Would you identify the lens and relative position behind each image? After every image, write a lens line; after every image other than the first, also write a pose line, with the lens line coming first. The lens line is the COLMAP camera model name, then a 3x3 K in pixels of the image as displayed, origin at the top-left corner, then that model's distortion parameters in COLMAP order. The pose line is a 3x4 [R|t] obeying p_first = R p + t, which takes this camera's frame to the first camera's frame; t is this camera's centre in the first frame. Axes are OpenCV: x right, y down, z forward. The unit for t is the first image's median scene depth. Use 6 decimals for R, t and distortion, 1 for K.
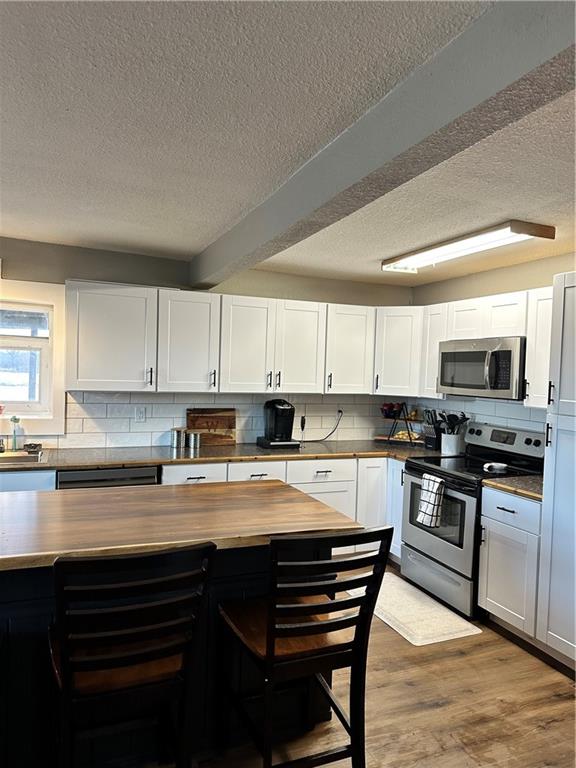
lens RADIAL K [[534.7, 0, 287.7], [0, 534.7, 387.5], [0, 0, 1]] dist [0.095073, -0.123656]
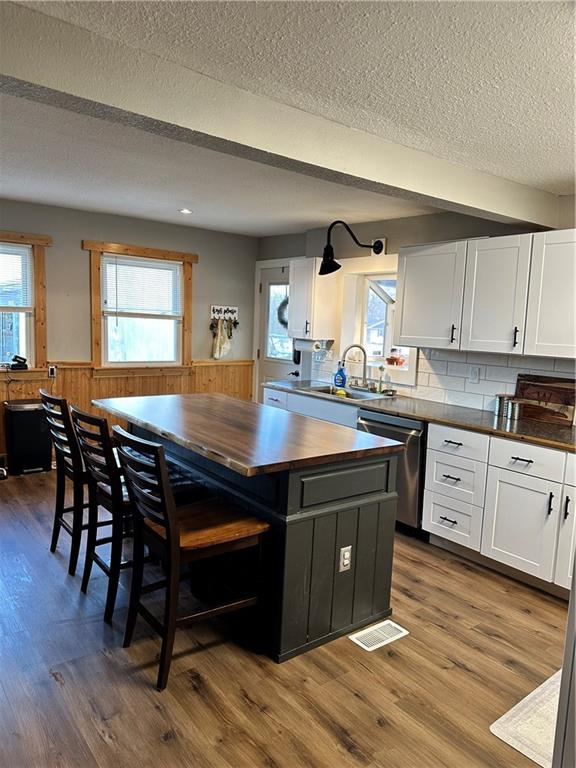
lens RADIAL K [[535.7, 0, 285.6], [0, 535.7, 388.0], [0, 0, 1]] dist [0.097850, -0.121193]
pose [[0.265133, 0.099452, -0.959069, 0.565374], [-0.063066, 0.994325, 0.085673, 0.011080], [0.962147, 0.037770, 0.269900, 0.412270]]
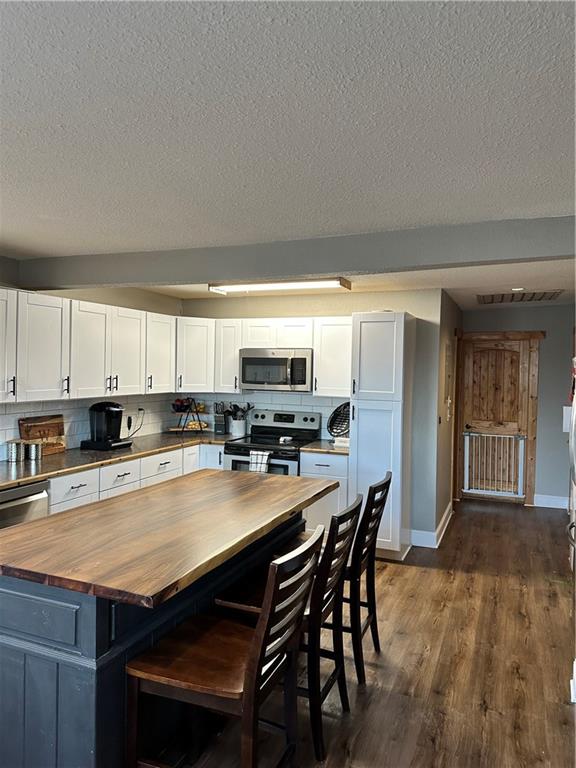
lens RADIAL K [[543.9, 0, 288.0], [0, 543.9, 384.0], [0, 0, 1]] dist [0.104263, 0.001400]
pose [[0.703980, -0.040898, 0.709041, -0.549353], [0.030590, 0.999160, 0.027261, -0.032600], [-0.709560, 0.002499, 0.704640, -0.000918]]
